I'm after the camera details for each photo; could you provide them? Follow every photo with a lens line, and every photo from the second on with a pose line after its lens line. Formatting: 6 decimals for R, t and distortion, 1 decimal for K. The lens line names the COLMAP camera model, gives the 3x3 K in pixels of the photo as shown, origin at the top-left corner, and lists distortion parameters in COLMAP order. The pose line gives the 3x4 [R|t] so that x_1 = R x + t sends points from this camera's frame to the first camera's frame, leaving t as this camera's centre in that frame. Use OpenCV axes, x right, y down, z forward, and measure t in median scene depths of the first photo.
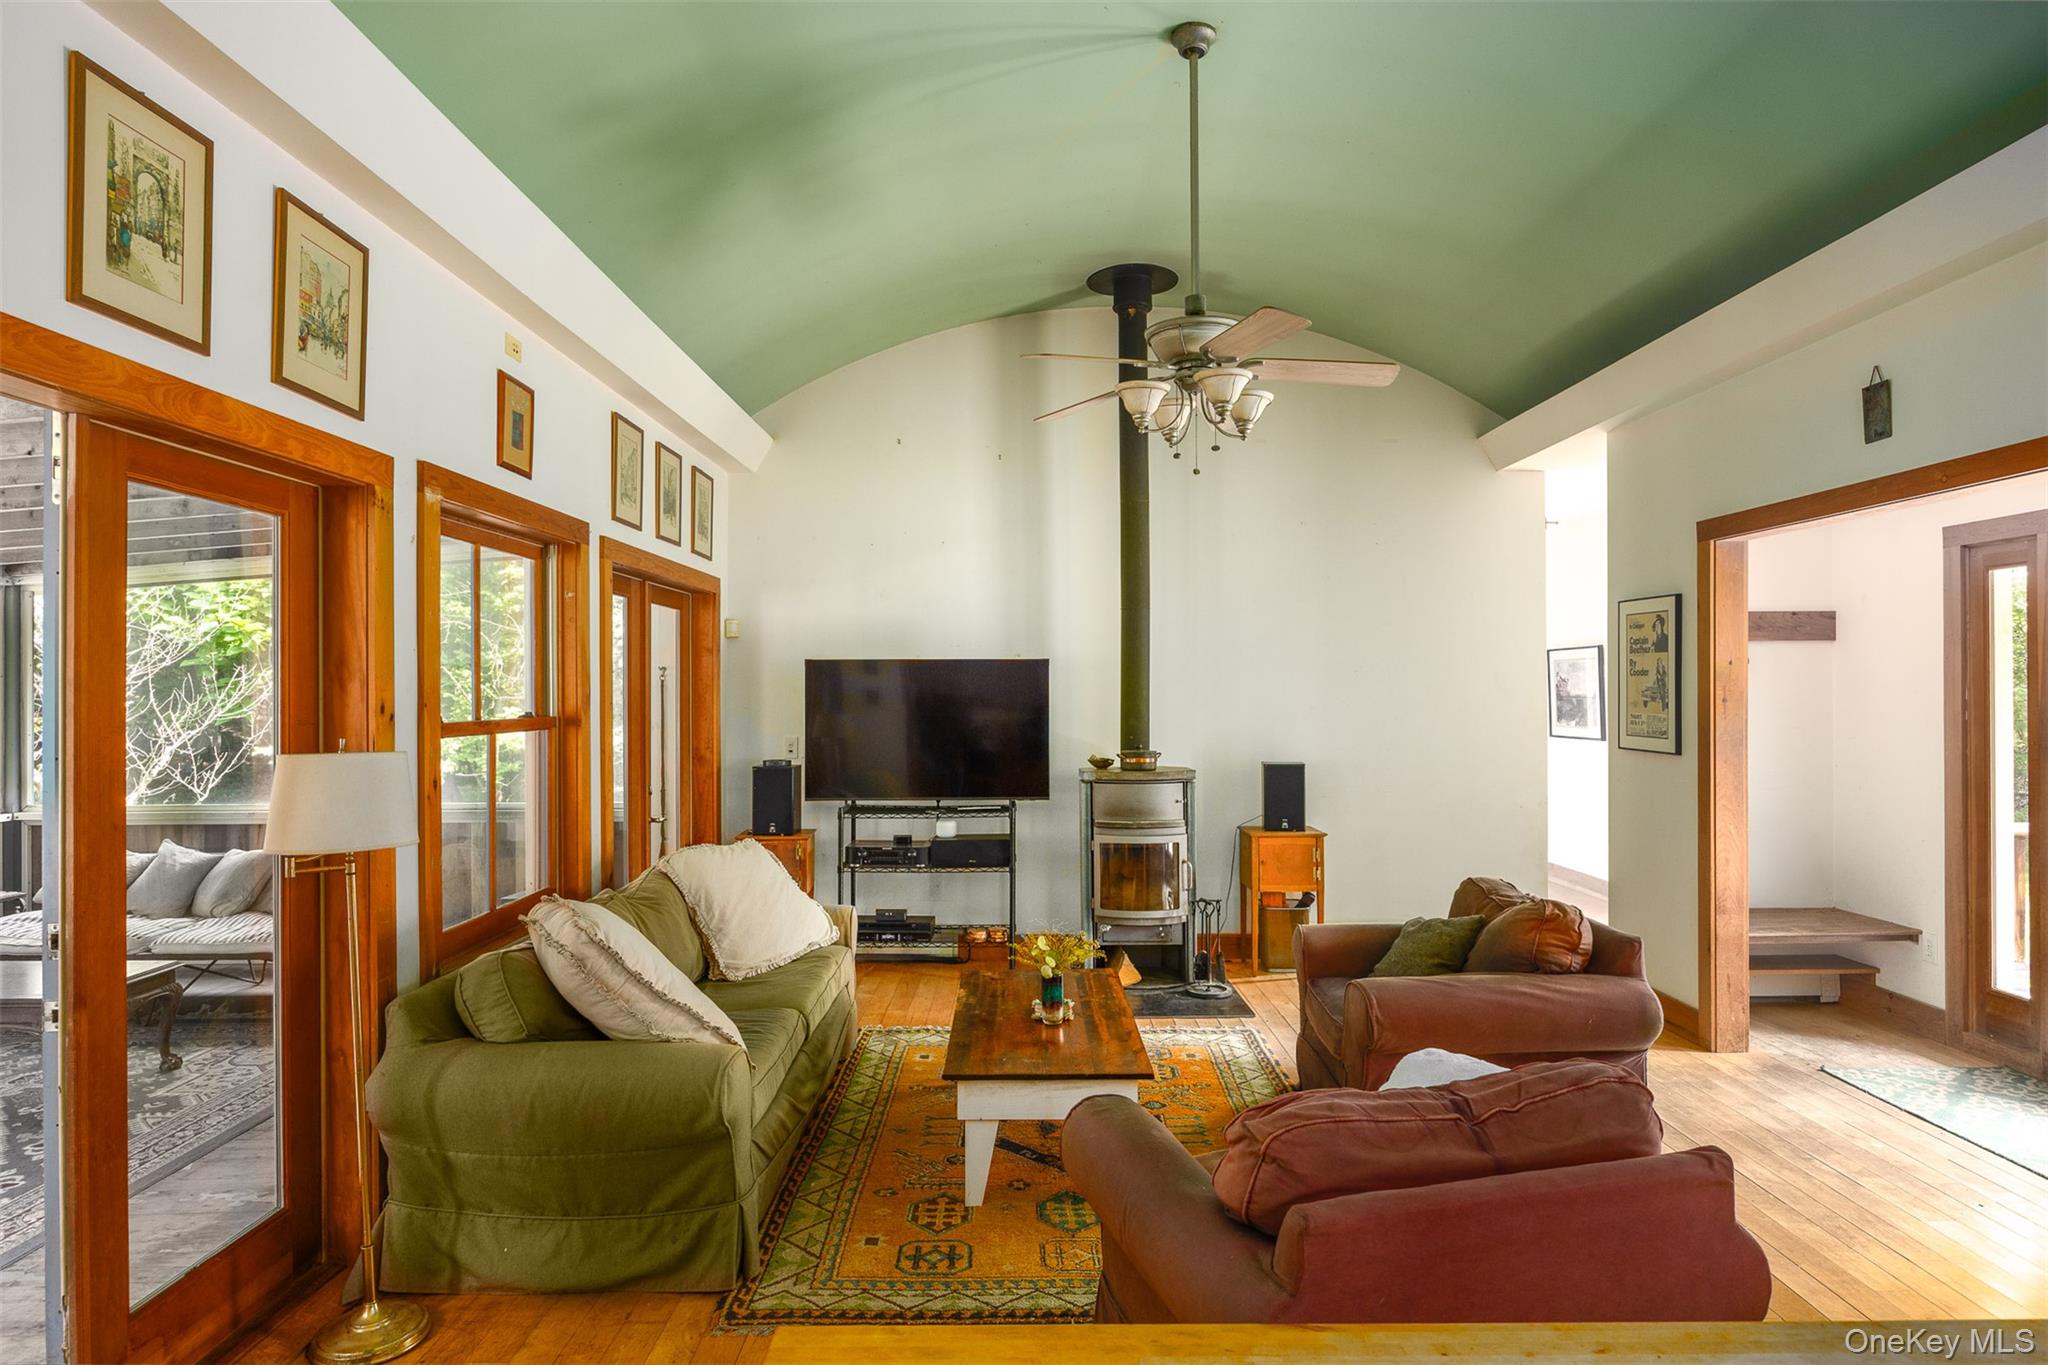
lens RADIAL K [[1146.7, 0, 1024.0], [0, 1146.7, 682.5], [0, 0, 1]] dist [0.000920, -0.002913]
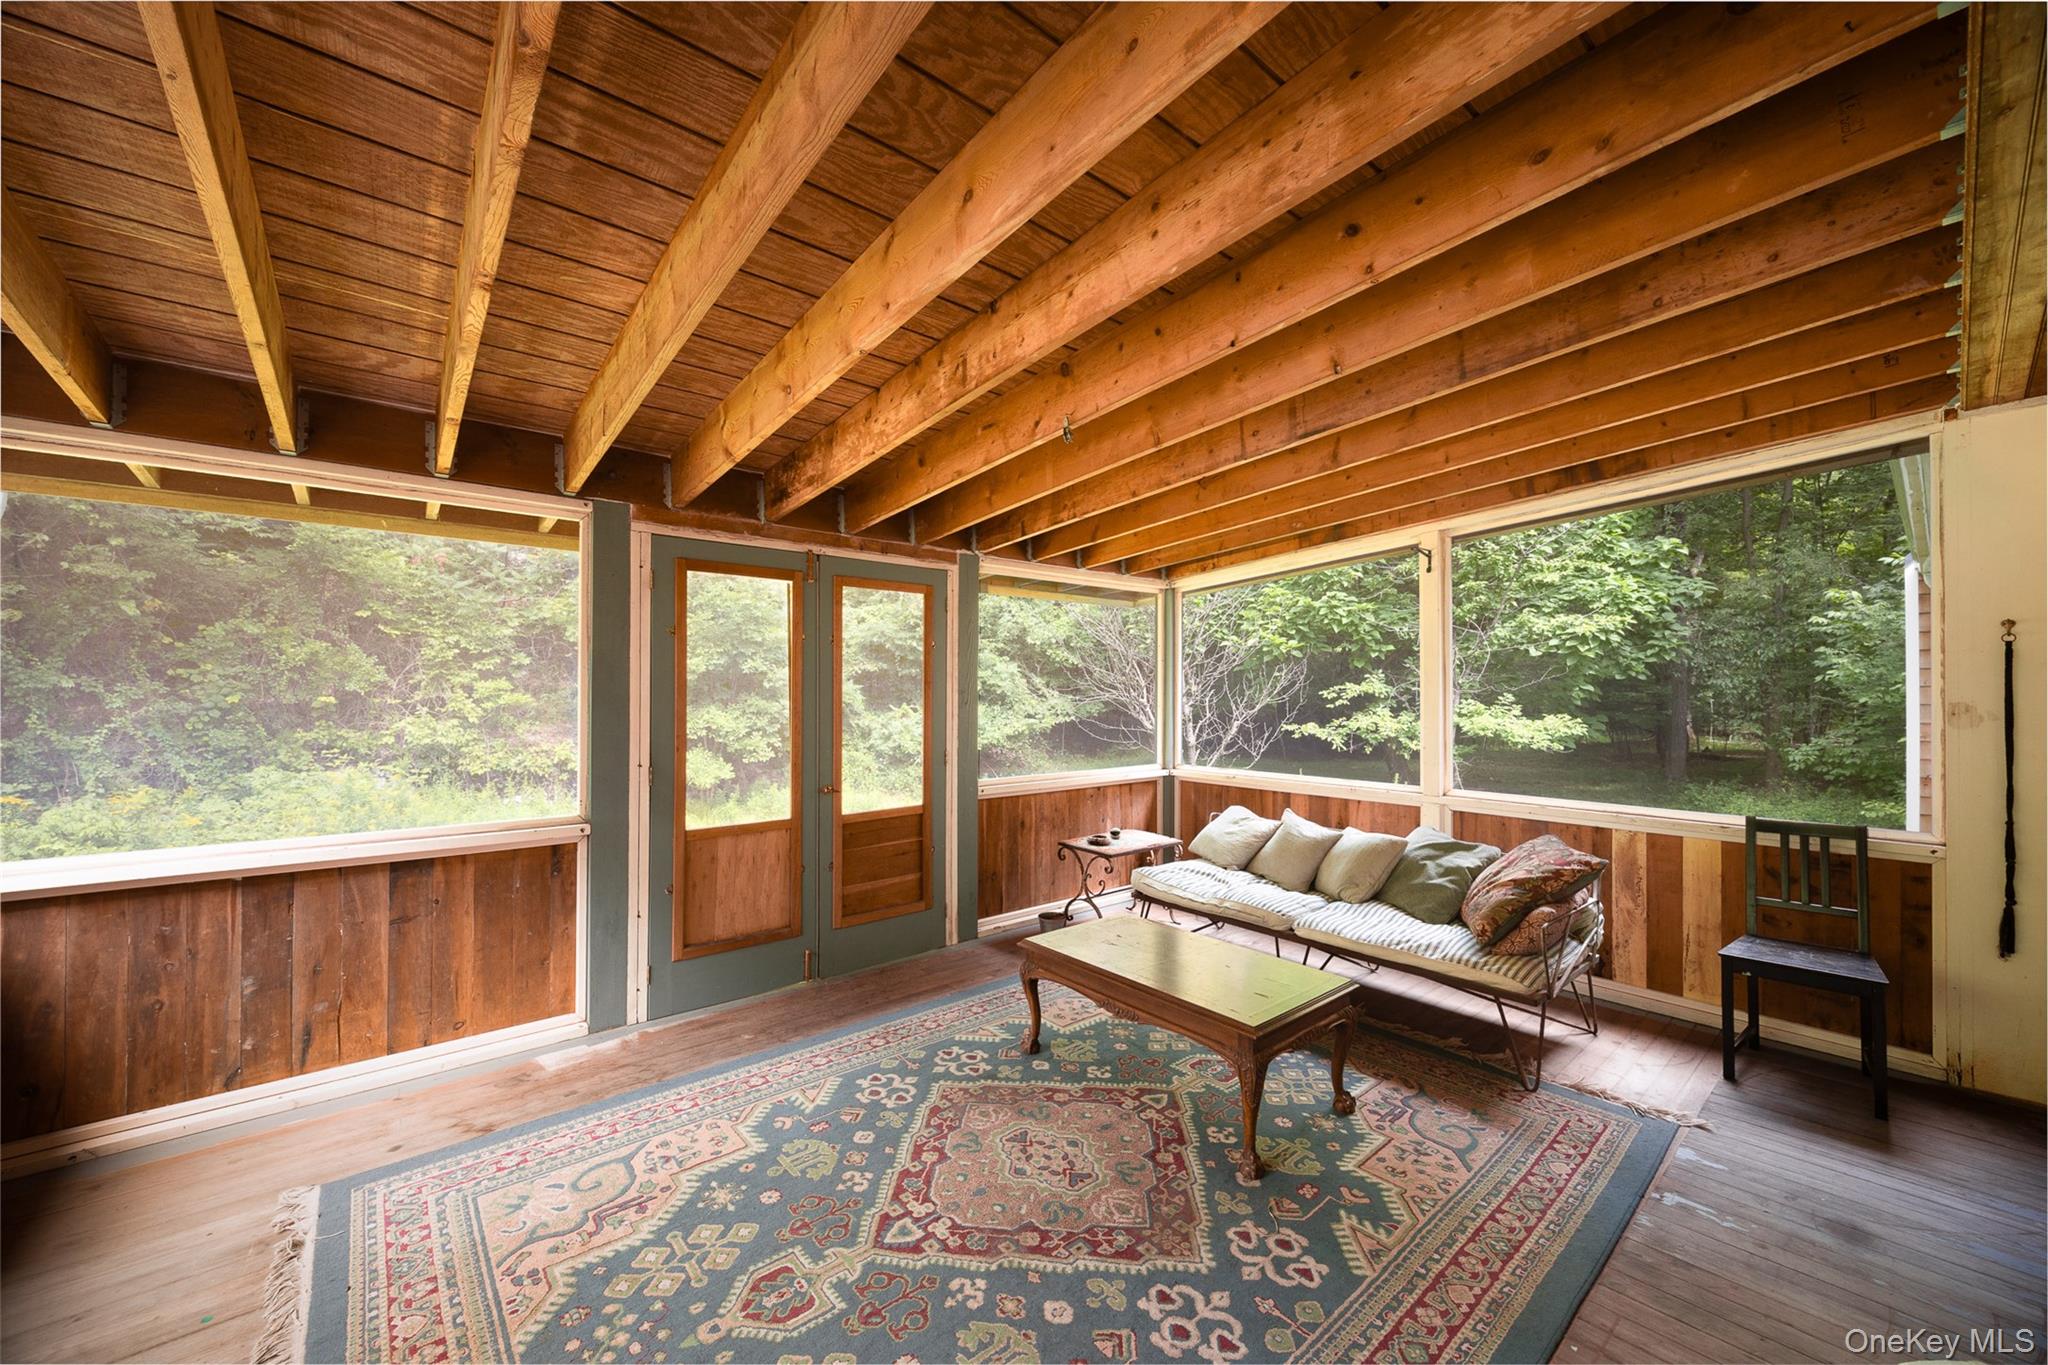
lens RADIAL K [[768.5, 0, 1024.0], [0, 768.5, 682.5], [0, 0, 1]] dist [-0.000134, -0.000008]
pose [[0.641169, -0.001419, -0.767398, -0.469458], [-0.002732, 0.999988, -0.004132, 0.031649], [0.767395, 0.004745, 0.641158, 0.467659]]
